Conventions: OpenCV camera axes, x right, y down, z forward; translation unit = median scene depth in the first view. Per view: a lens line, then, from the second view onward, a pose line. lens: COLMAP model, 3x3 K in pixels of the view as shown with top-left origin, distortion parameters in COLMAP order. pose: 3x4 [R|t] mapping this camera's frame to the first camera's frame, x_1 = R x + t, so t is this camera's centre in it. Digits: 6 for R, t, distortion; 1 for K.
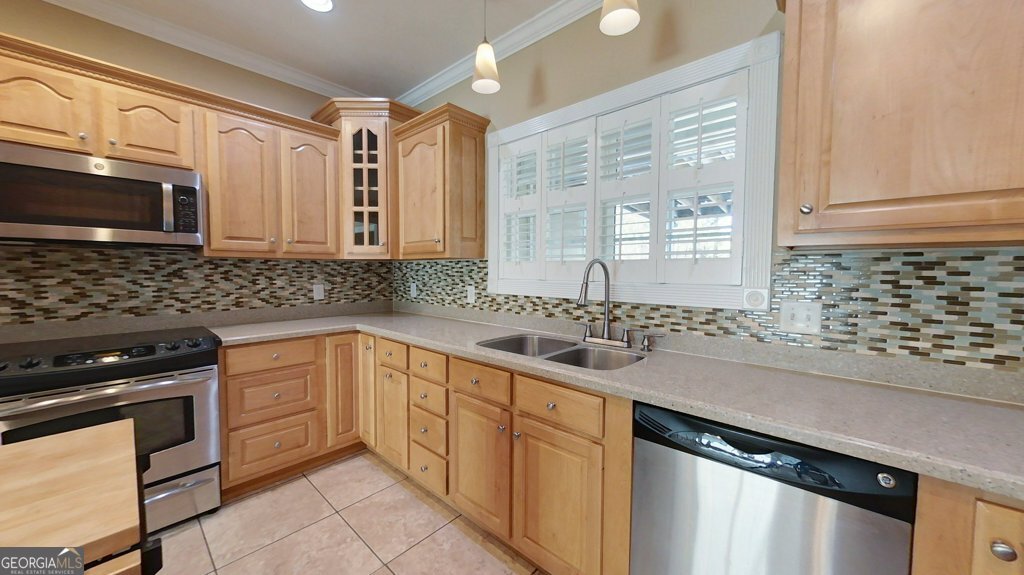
lens RADIAL K [[361.3, 0, 512.2], [0, 361.3, 285.6], [0, 0, 1]] dist [-0.000536, 0.000036]
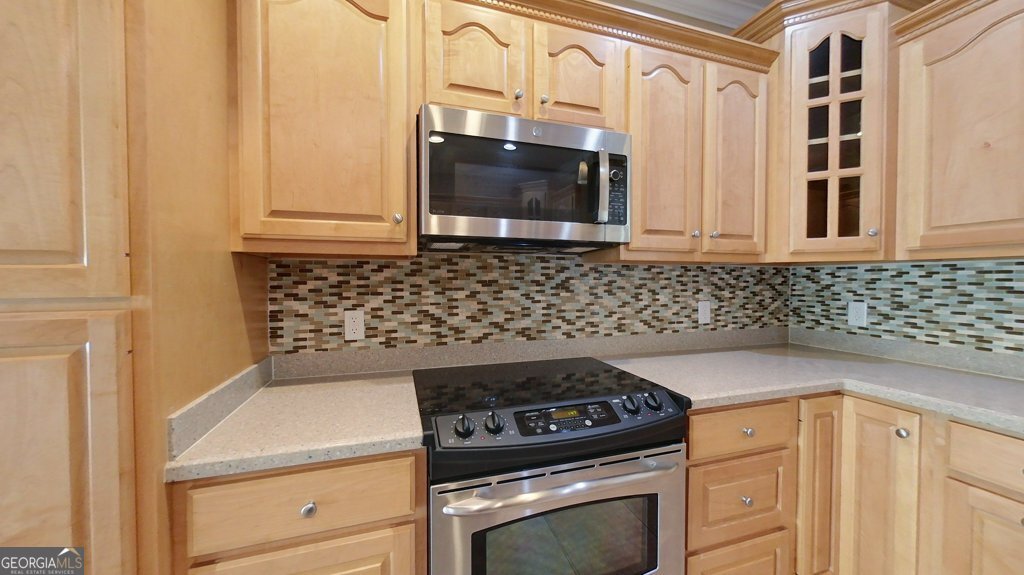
lens RADIAL K [[361.3, 0, 512.2], [0, 361.3, 285.6], [0, 0, 1]] dist [-0.000536, 0.000036]
pose [[0.868106, 0.007947, -0.496315, -0.641537], [-0.020561, 0.999589, -0.019958, -0.014508], [0.495952, 0.027530, 0.867913, 0.289315]]
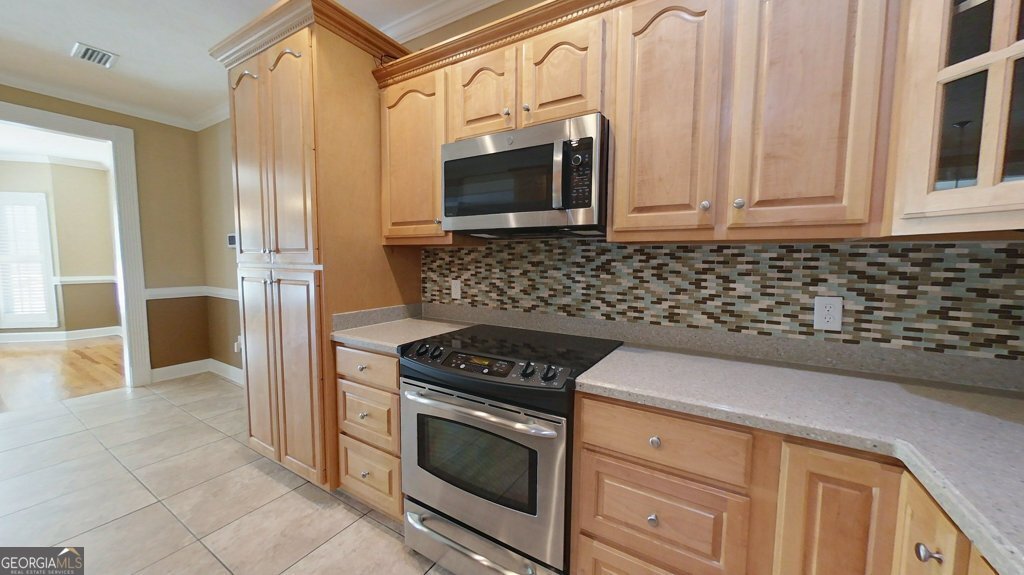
lens RADIAL K [[361.3, 0, 512.2], [0, 361.3, 285.6], [0, 0, 1]] dist [-0.000536, 0.000036]
pose [[0.195064, 0.069604, -0.978318, -0.213650], [-0.053960, 0.996730, 0.060155, -0.029251], [0.979305, 0.041056, 0.198182, 0.649710]]
